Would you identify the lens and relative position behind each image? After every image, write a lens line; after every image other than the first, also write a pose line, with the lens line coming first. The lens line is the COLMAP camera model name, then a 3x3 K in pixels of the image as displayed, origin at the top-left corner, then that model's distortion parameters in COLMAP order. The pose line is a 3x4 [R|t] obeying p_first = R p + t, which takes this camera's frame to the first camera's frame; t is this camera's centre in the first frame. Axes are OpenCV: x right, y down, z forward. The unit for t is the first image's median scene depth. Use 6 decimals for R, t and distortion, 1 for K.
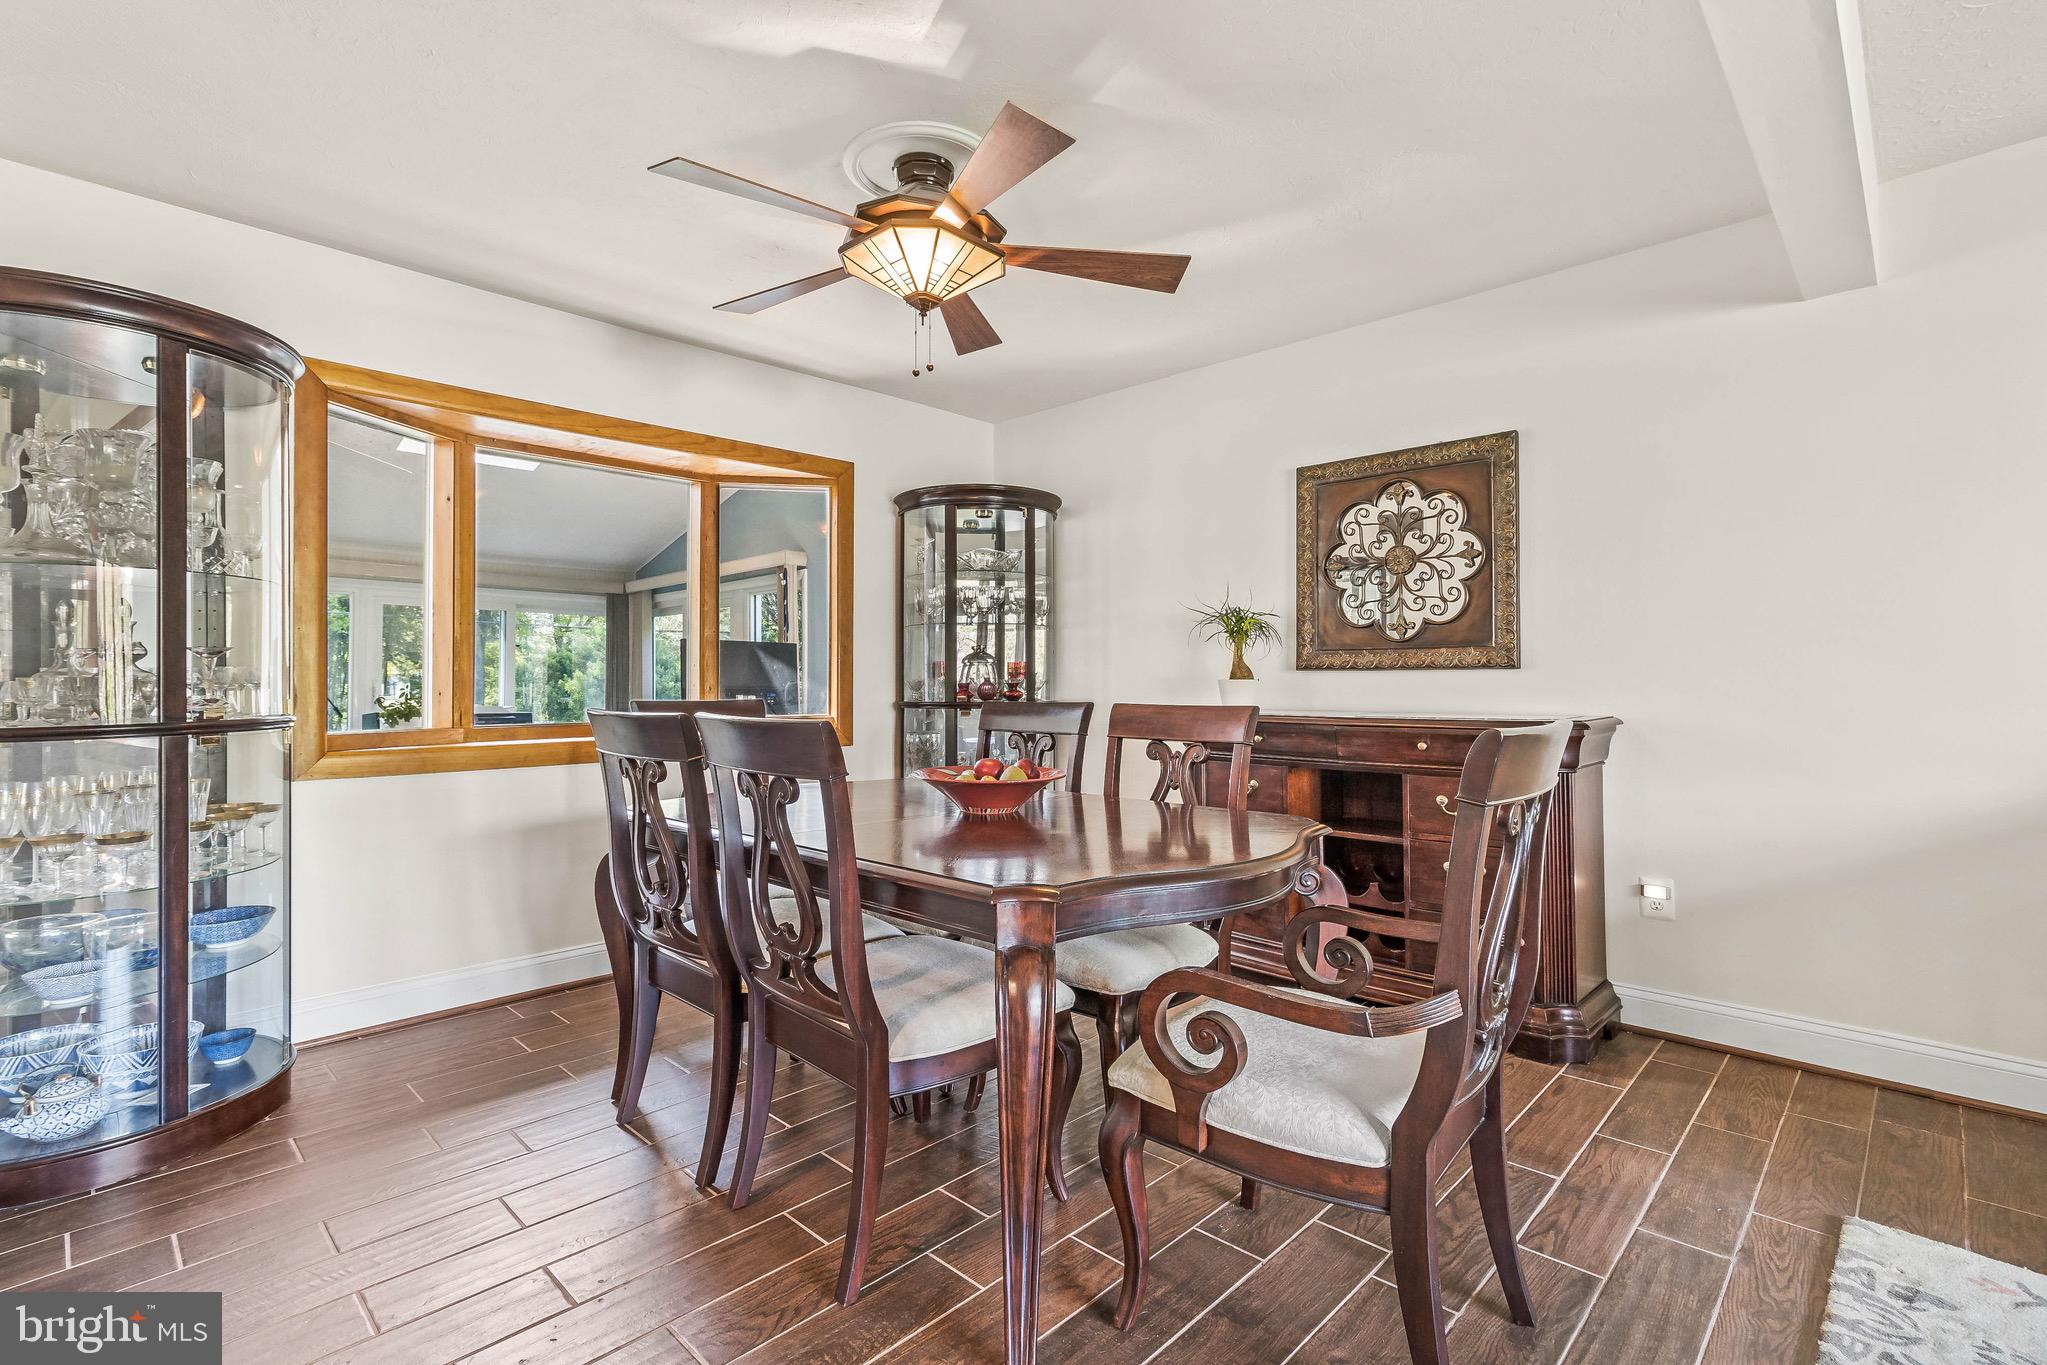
lens RADIAL K [[951.9, 0, 1025.1], [0, 951.9, 689.3], [0, 0, 1]] dist [0.003677, -0.000257]
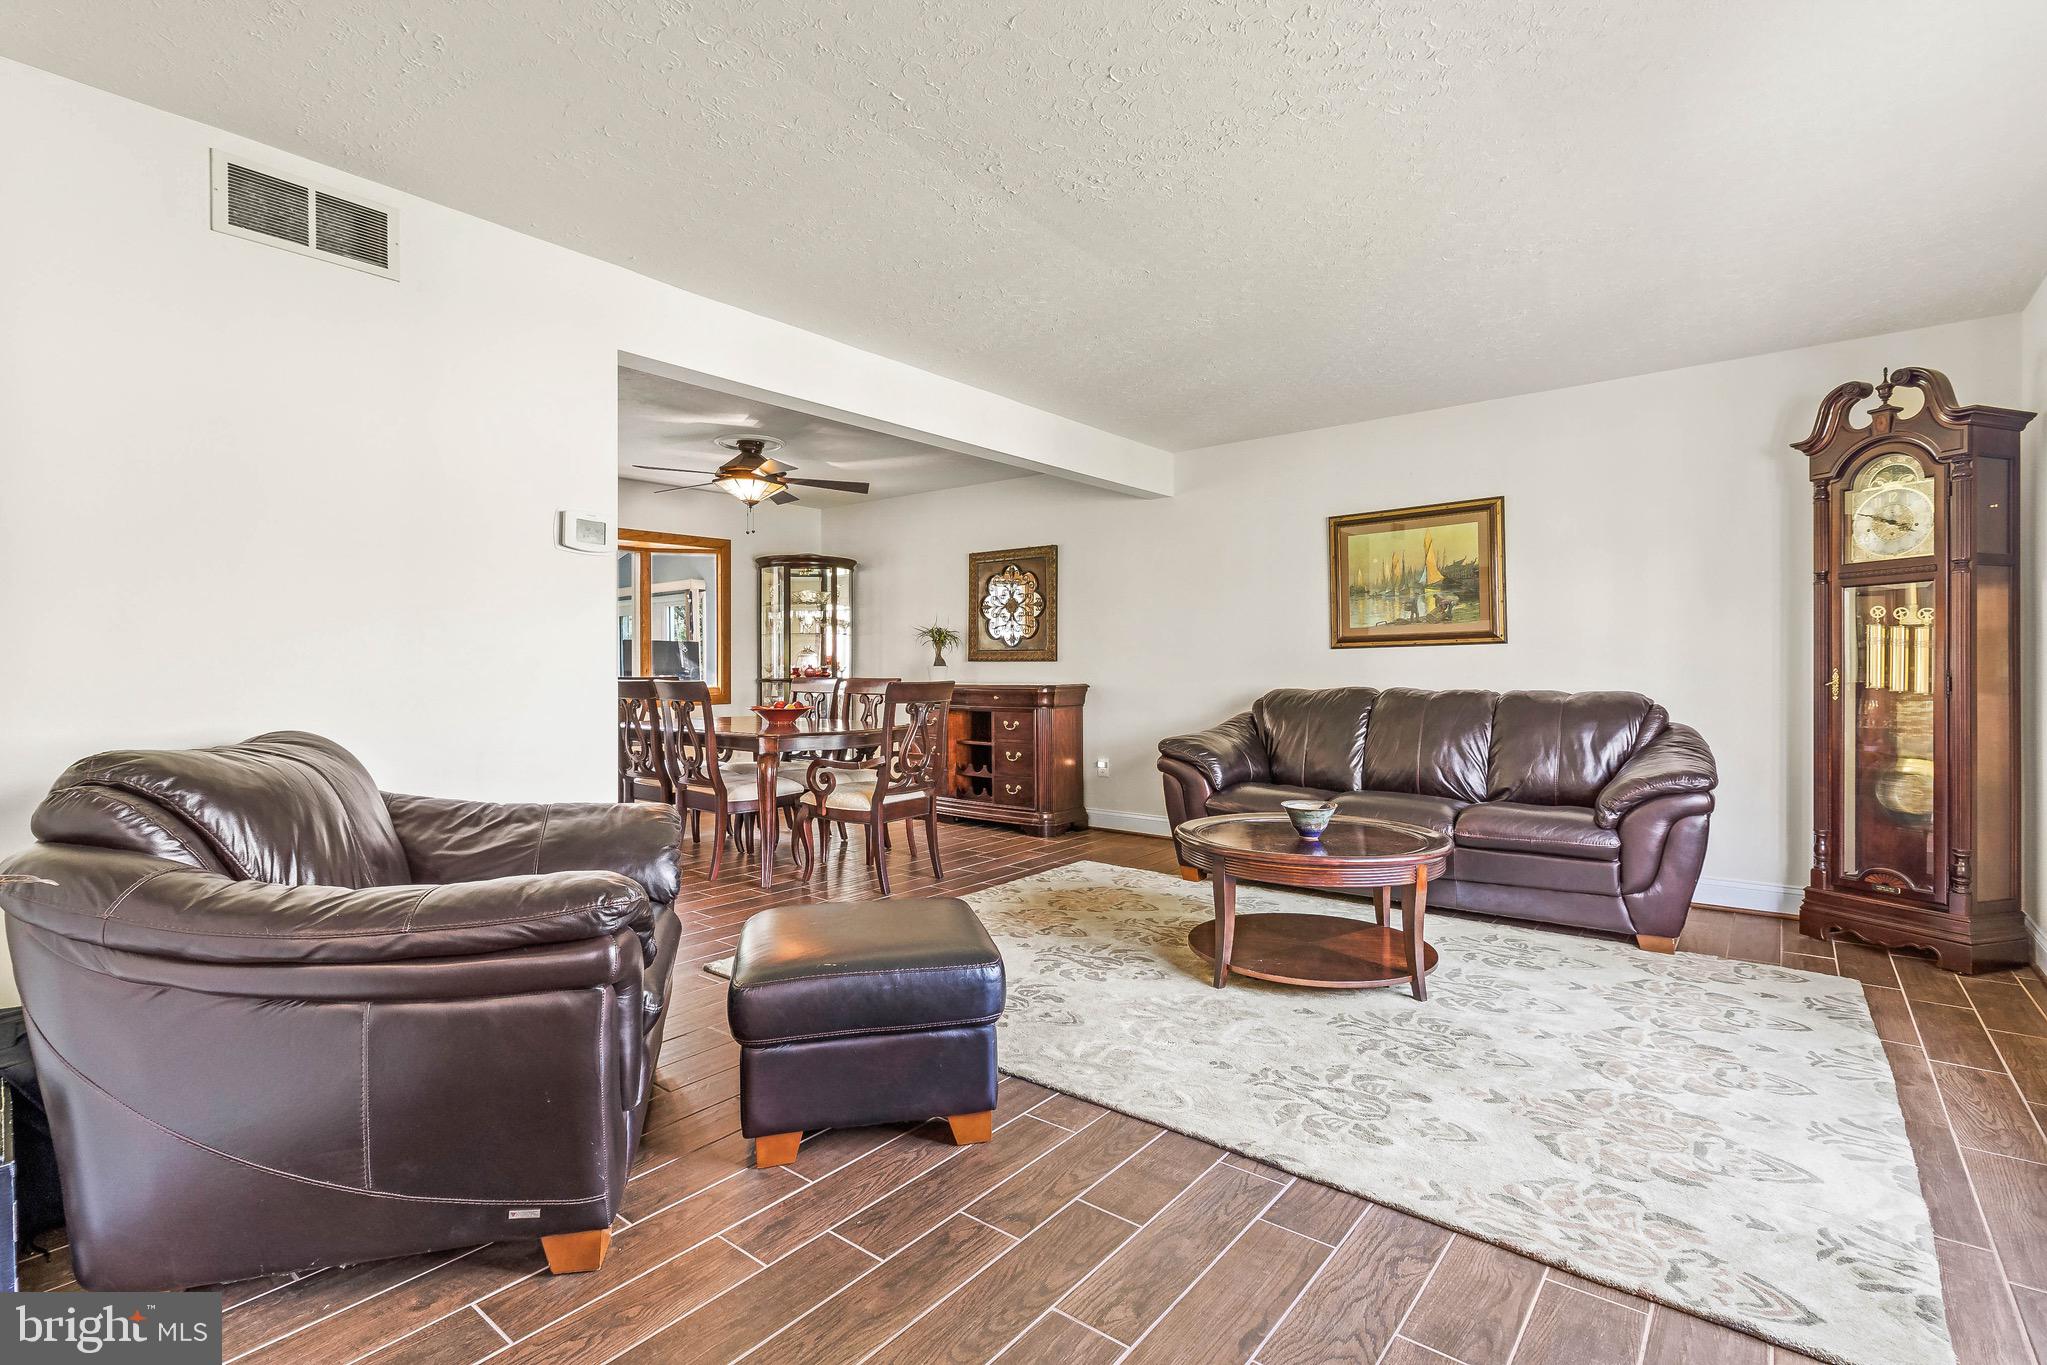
lens RADIAL K [[951.9, 0, 1026.9], [0, 951.9, 676.7], [0, 0, 1]] dist [0.003677, -0.000257]
pose [[0.995881, -0.002677, 0.090635, 0.251877], [0.002051, 0.999973, 0.006998, -0.002364], [-0.090652, -0.006783, 0.995860, -0.981190]]
